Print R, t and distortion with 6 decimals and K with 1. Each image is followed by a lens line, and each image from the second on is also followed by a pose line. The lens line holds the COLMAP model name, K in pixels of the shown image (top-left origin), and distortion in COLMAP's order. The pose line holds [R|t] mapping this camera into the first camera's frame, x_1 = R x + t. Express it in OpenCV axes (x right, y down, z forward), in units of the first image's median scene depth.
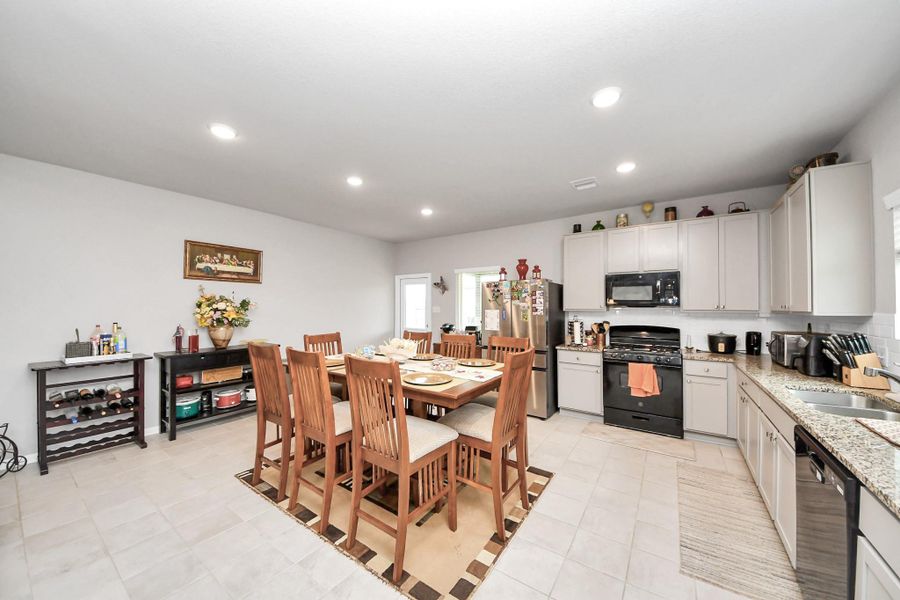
lens RADIAL K [[320.7, 0, 440.9], [0, 320.7, 301.6], [0, 0, 1]] dist [0.014569, -0.006201]
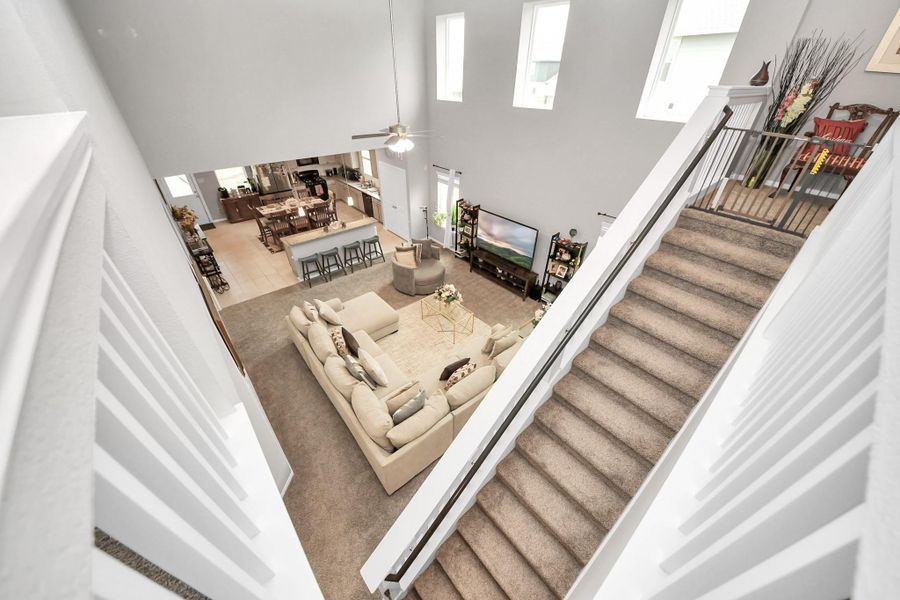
lens RADIAL K [[320.7, 0, 447.2], [0, 320.7, 301.4], [0, 0, 1]] dist [0.014569, -0.006201]
pose [[0.235985, -0.562504, 0.792401, -2.310362], [-0.020285, 0.812403, 0.582744, -0.773463], [-0.971545, -0.153593, 0.180305, -1.061837]]
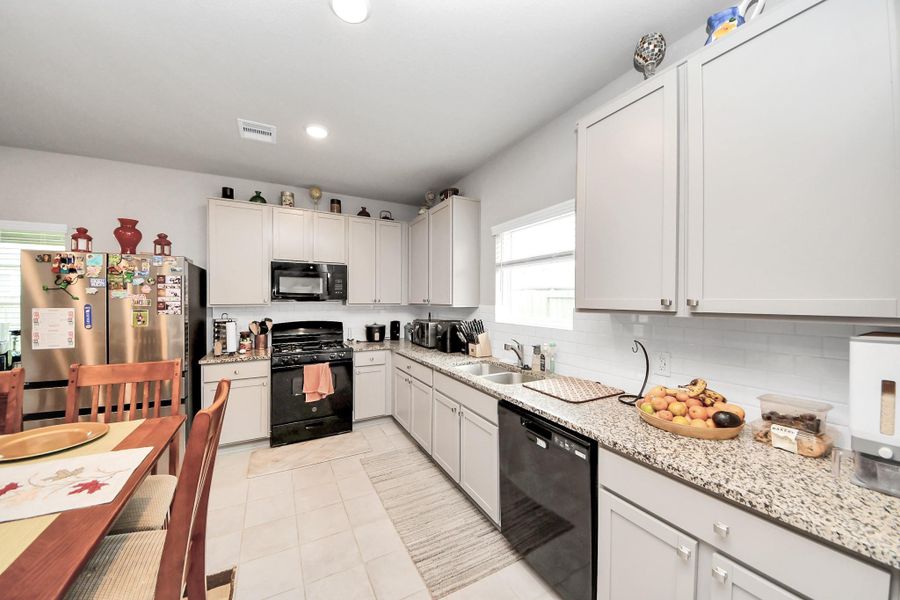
lens RADIAL K [[320.7, 0, 450.7], [0, 320.7, 298.8], [0, 0, 1]] dist [0.014569, -0.006201]
pose [[0.441197, 0.001596, 0.897409, -0.016179], [-0.012173, 0.999917, 0.004206, 0.002616], [-0.897328, -0.012780, 0.441180, 0.260762]]
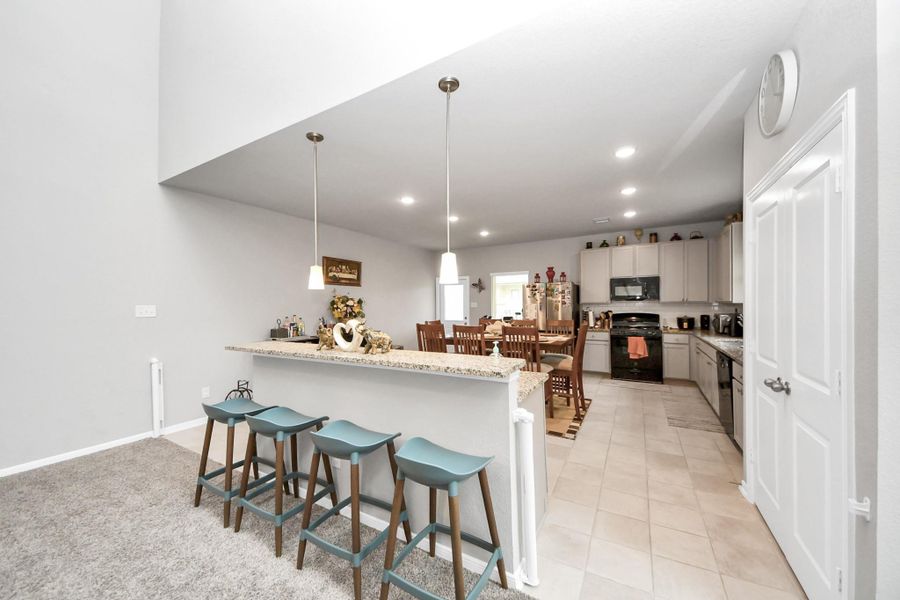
lens RADIAL K [[320.7, 0, 441.9], [0, 320.7, 304.6], [0, 0, 1]] dist [0.014569, -0.006201]
pose [[0.997482, -0.012839, 0.069751, -0.388258], [0.011526, 0.999749, 0.019195, -0.002622], [-0.069979, -0.018343, 0.997380, -0.441833]]
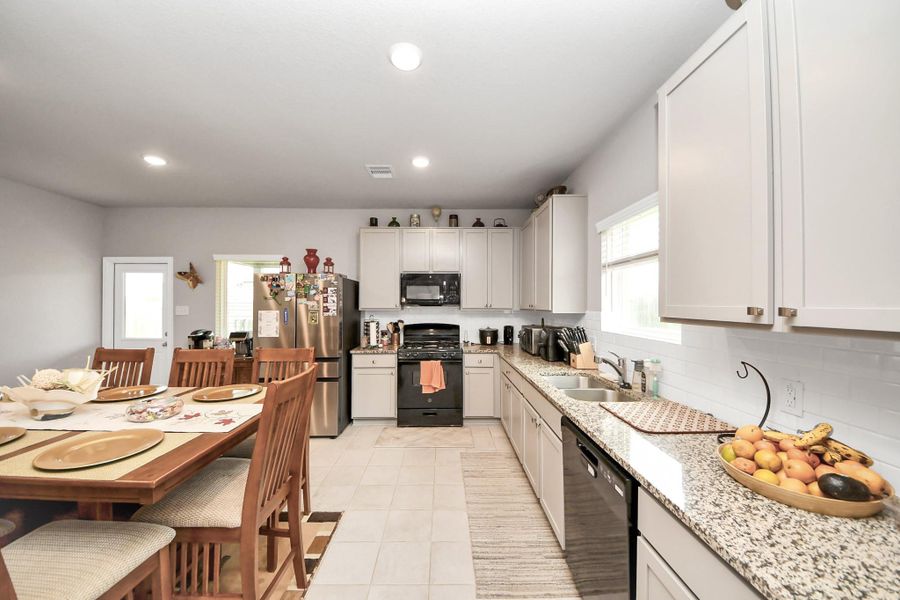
lens RADIAL K [[320.7, 0, 450.5], [0, 320.7, 296.9], [0, 0, 1]] dist [0.014569, -0.006201]
pose [[0.801624, 0.011843, 0.597712, 0.055366], [-0.007507, 0.999924, -0.009745, -0.002588], [-0.597782, 0.003325, 0.801652, 0.138672]]
